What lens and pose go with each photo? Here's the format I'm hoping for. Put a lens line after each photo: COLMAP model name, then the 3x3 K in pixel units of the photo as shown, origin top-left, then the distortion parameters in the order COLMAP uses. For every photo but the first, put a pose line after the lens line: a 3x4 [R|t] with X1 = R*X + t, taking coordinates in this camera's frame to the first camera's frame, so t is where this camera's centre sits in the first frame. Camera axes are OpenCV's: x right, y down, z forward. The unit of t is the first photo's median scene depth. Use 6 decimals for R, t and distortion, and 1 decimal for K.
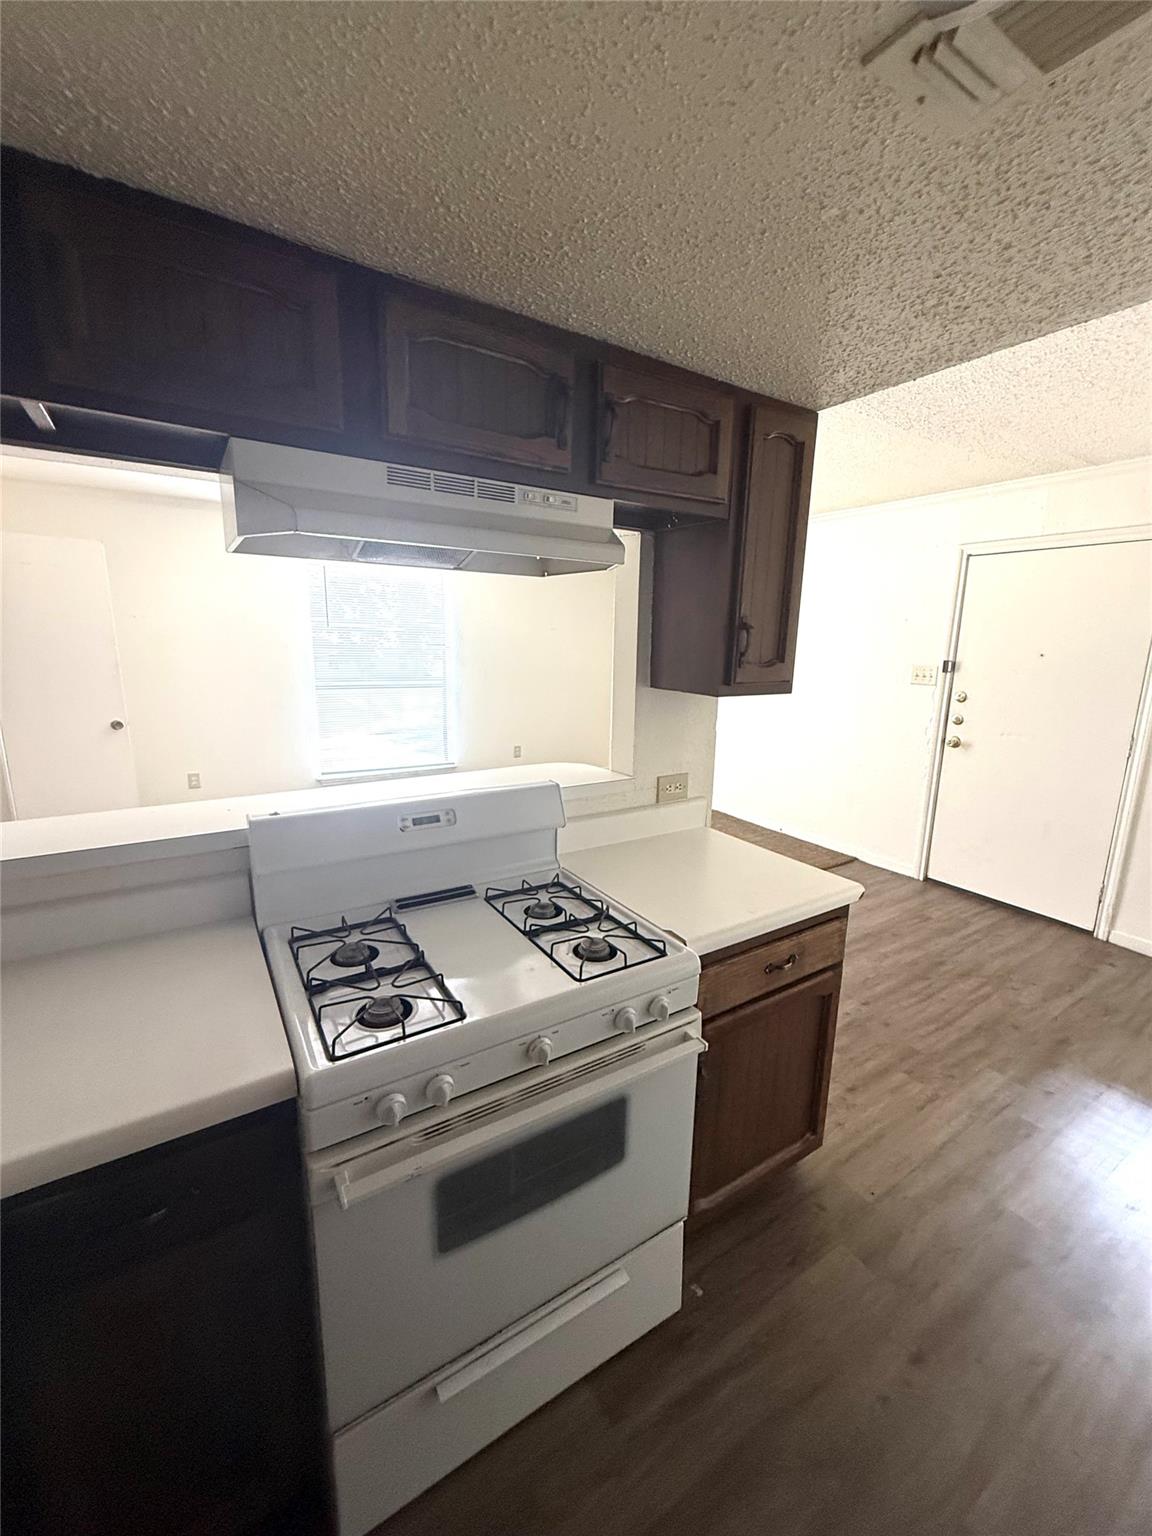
lens RADIAL K [[609.0, 0, 576.7], [0, 609.0, 764.2], [0, 0, 1]] dist [-0.000047, -0.000145]
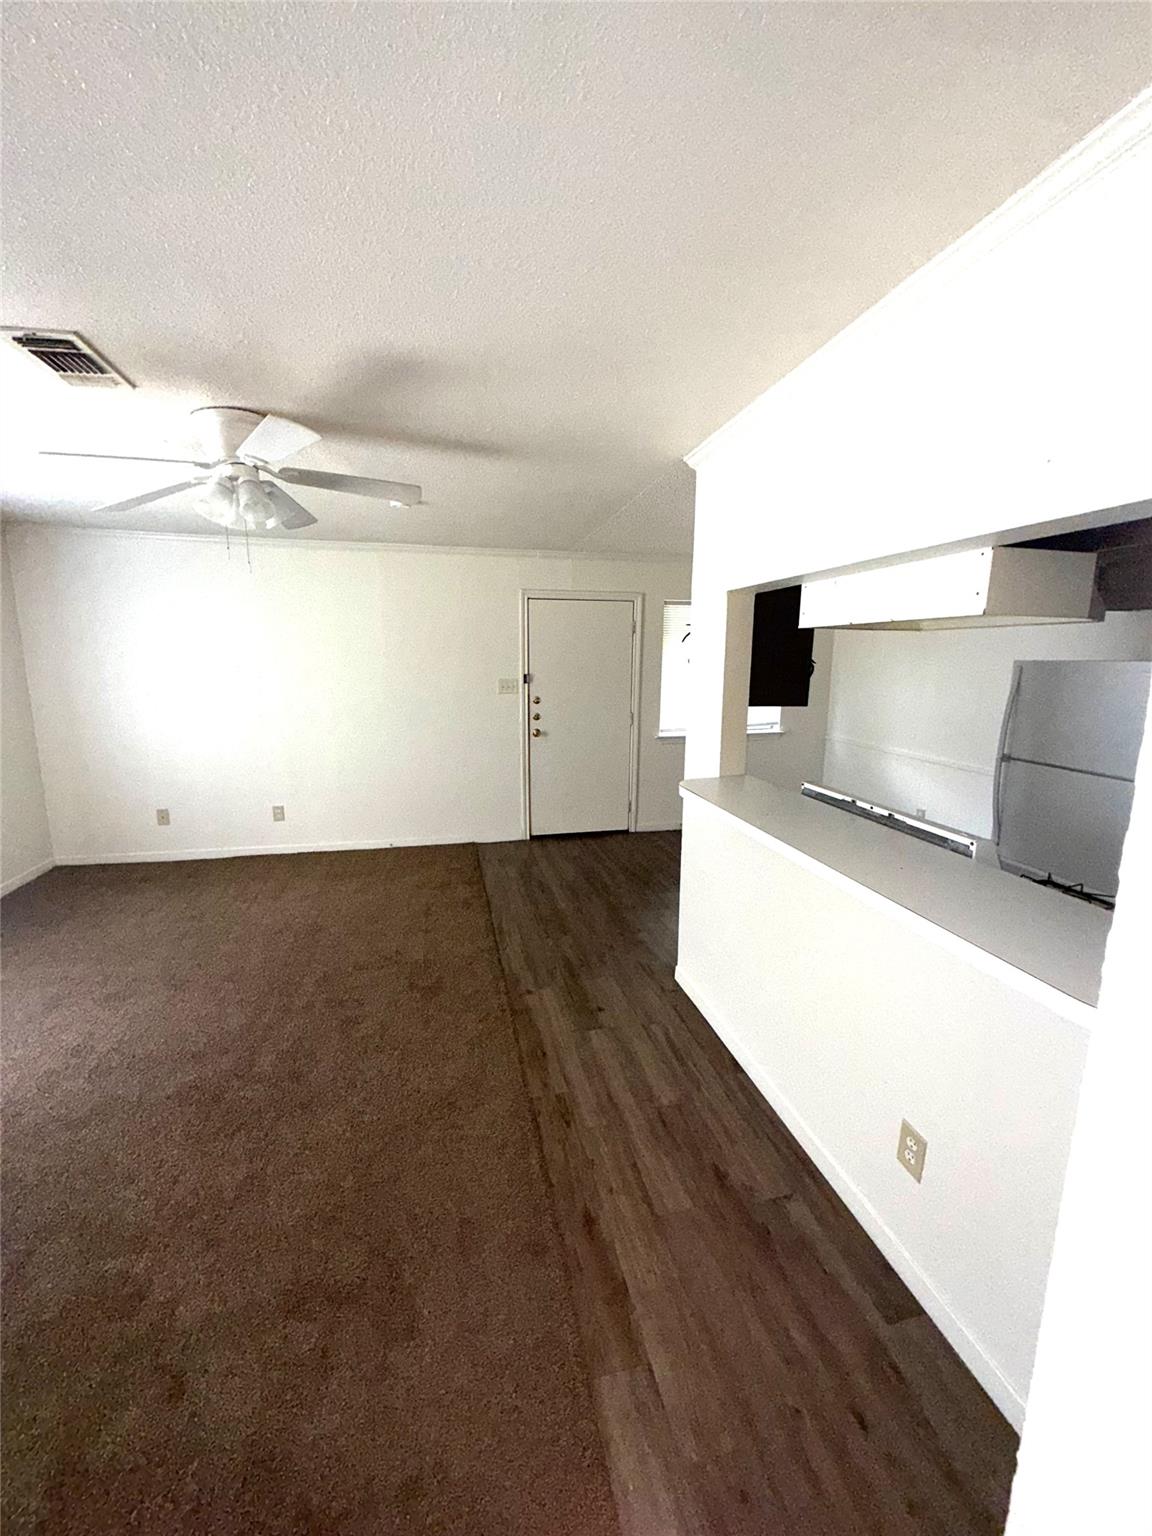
lens RADIAL K [[609.0, 0, 576.7], [0, 609.0, 764.2], [0, 0, 1]] dist [-0.000047, -0.000145]
pose [[0.328519, -0.180959, 0.927000, -0.675236], [0.193084, 0.973614, 0.121631, -0.123975], [-0.924551, 0.139031, 0.354791, 0.472655]]
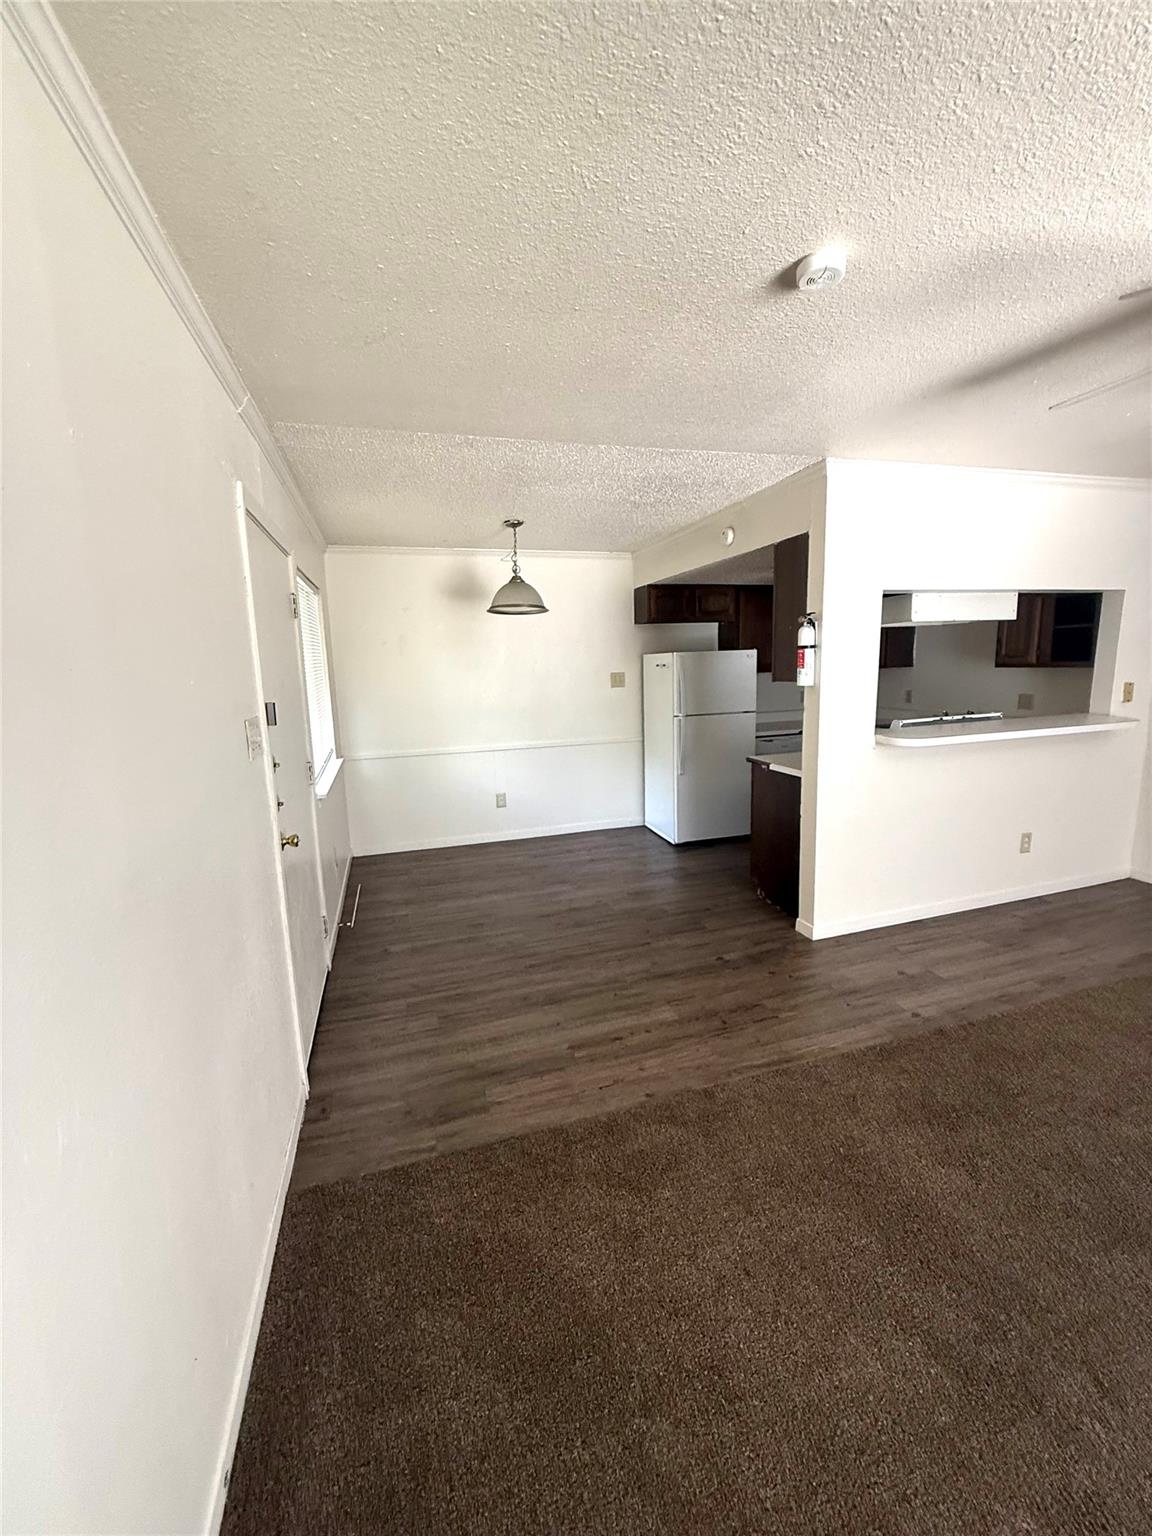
lens RADIAL K [[609.0, 0, 576.7], [0, 609.0, 764.2], [0, 0, 1]] dist [-0.000047, -0.000145]
pose [[-0.964087, -0.030402, 0.263842, 0.219800], [0.069710, 0.929630, 0.361840, -0.310014], [-0.256276, 0.367238, -0.894125, 1.514461]]
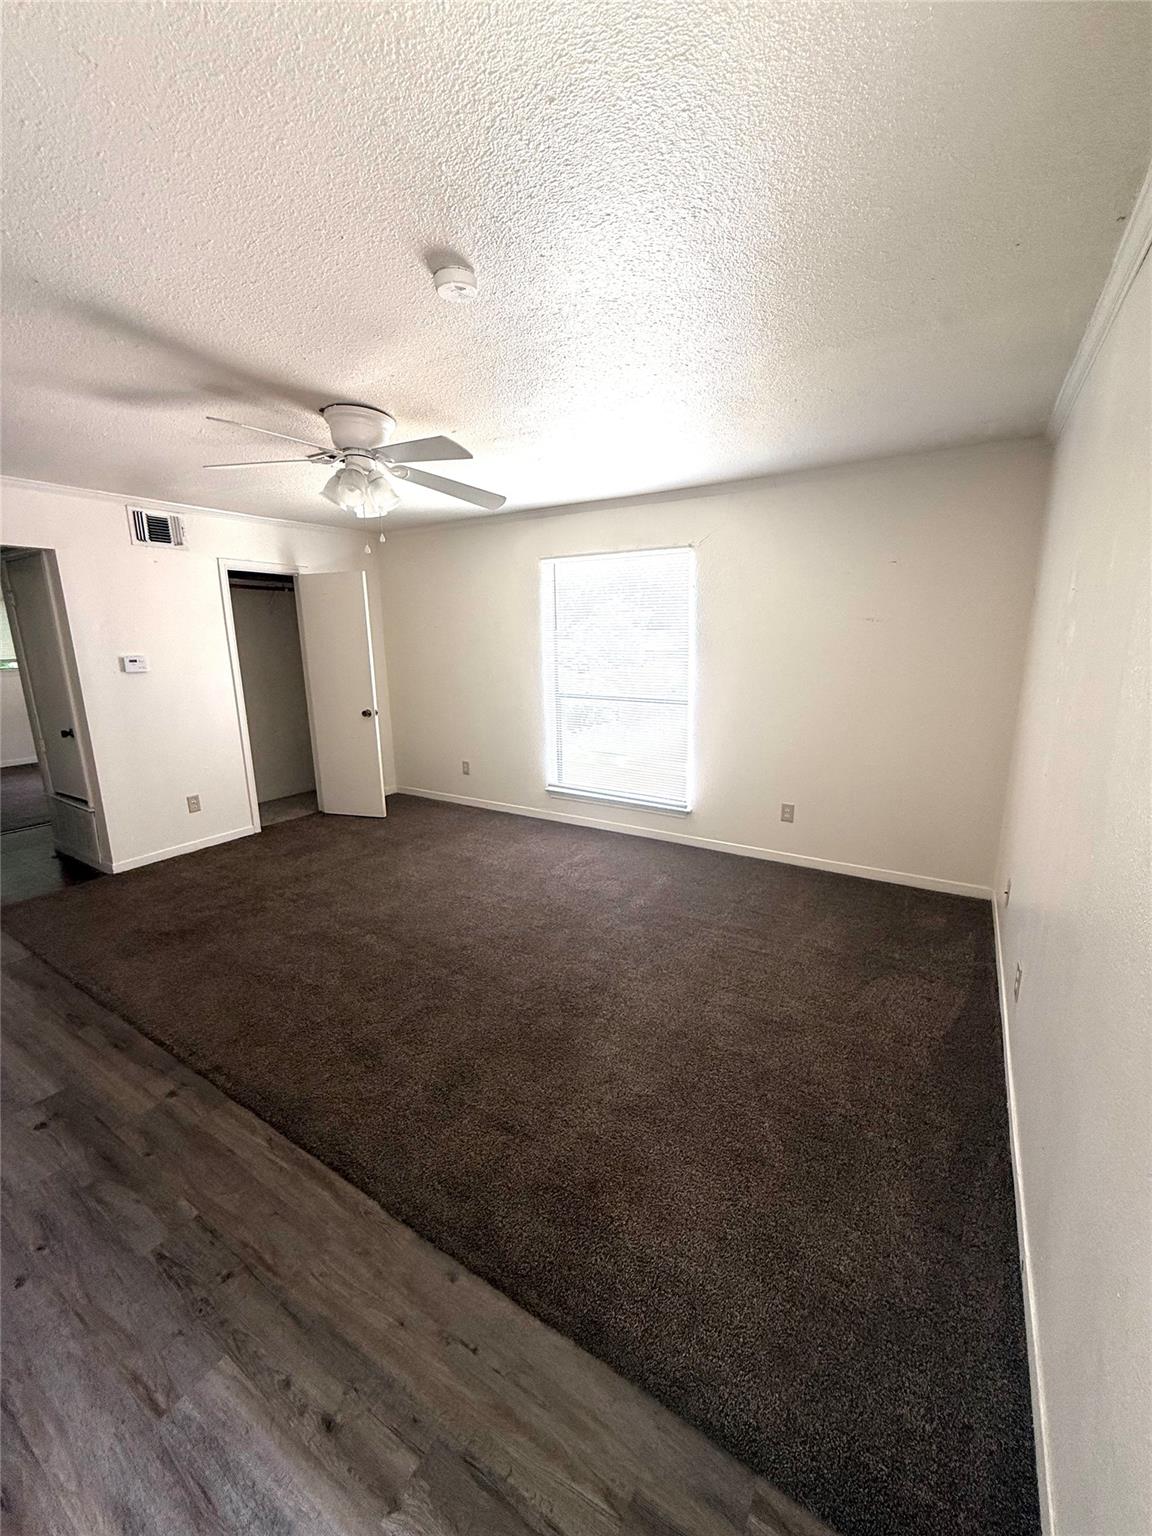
lens RADIAL K [[609.0, 0, 576.7], [0, 609.0, 764.2], [0, 0, 1]] dist [-0.000047, -0.000145]
pose [[0.429275, 0.168079, -0.887396, 0.655331], [-0.161201, 0.981013, 0.107829, -0.181513], [0.888671, 0.096761, 0.448219, 0.919828]]
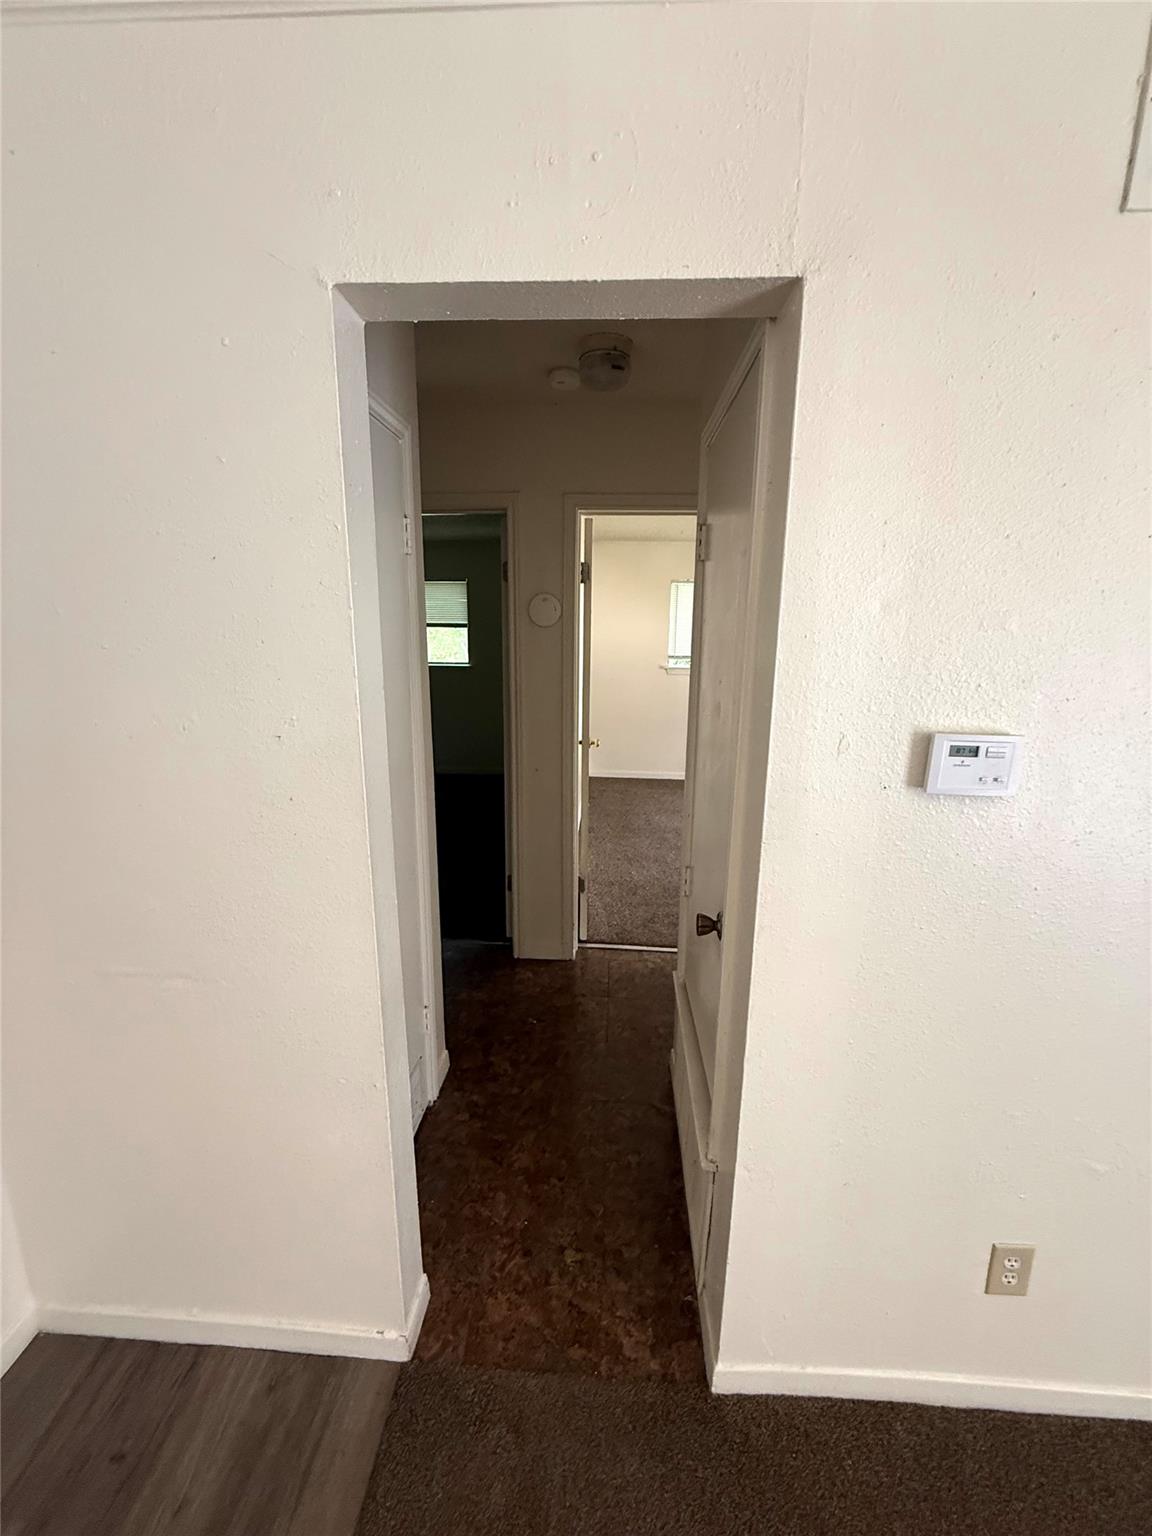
lens RADIAL K [[609.0, 0, 576.7], [0, 609.0, 764.2], [0, 0, 1]] dist [-0.000047, -0.000145]
pose [[-0.581354, 0.155957, -0.798564, -0.407588], [-0.183732, 0.930946, 0.315568, -0.162486], [0.792635, 0.330178, -0.512555, 0.681753]]
